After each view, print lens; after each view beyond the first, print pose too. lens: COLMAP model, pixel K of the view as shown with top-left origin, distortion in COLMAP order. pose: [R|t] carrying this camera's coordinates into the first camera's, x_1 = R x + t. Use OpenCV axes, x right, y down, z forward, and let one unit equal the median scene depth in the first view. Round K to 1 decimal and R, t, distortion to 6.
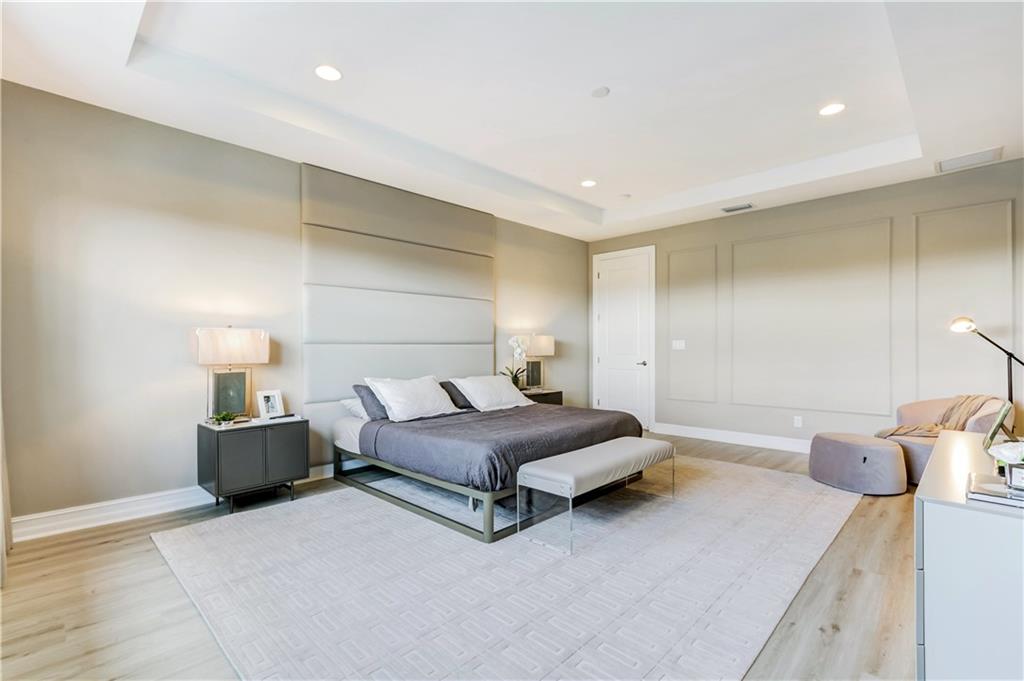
lens RADIAL K [[473.1, 0, 512.7], [0, 473.1, 344.0], [0, 0, 1]] dist [-0.000600, 0.000114]
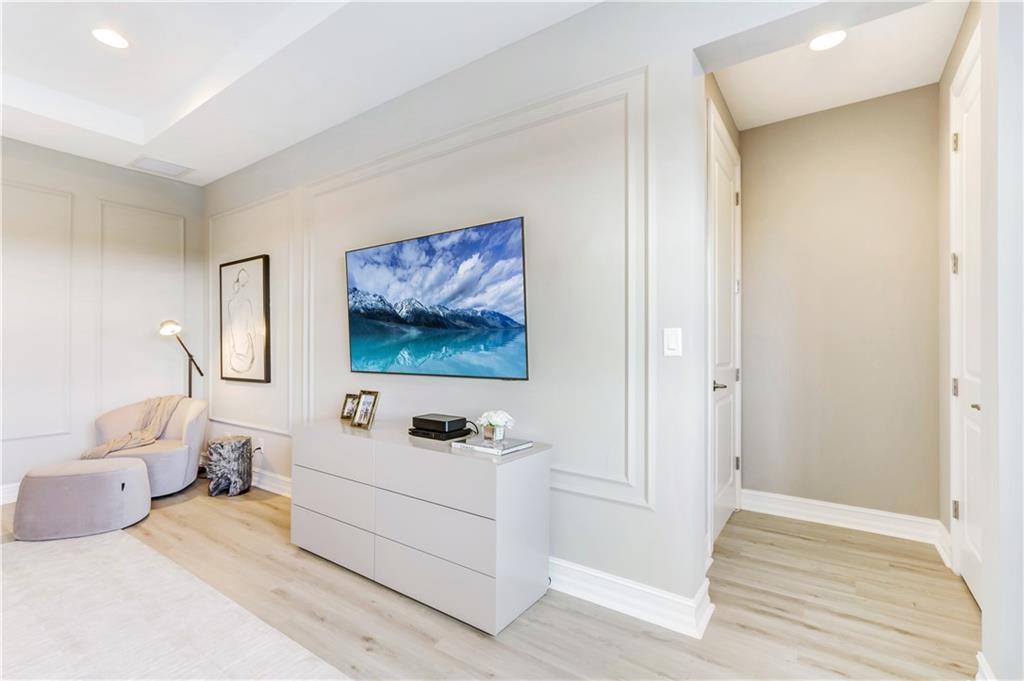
lens RADIAL K [[455.2, 0, 515.7], [0, 455.2, 351.6], [0, 0, 1]] dist [0.001295, 0.000244]
pose [[-0.161613, -0.005400, 0.986839, -0.147117], [-0.003936, 0.999981, 0.004828, 0.002147], [-0.986846, -0.003104, -0.161632, 0.441731]]
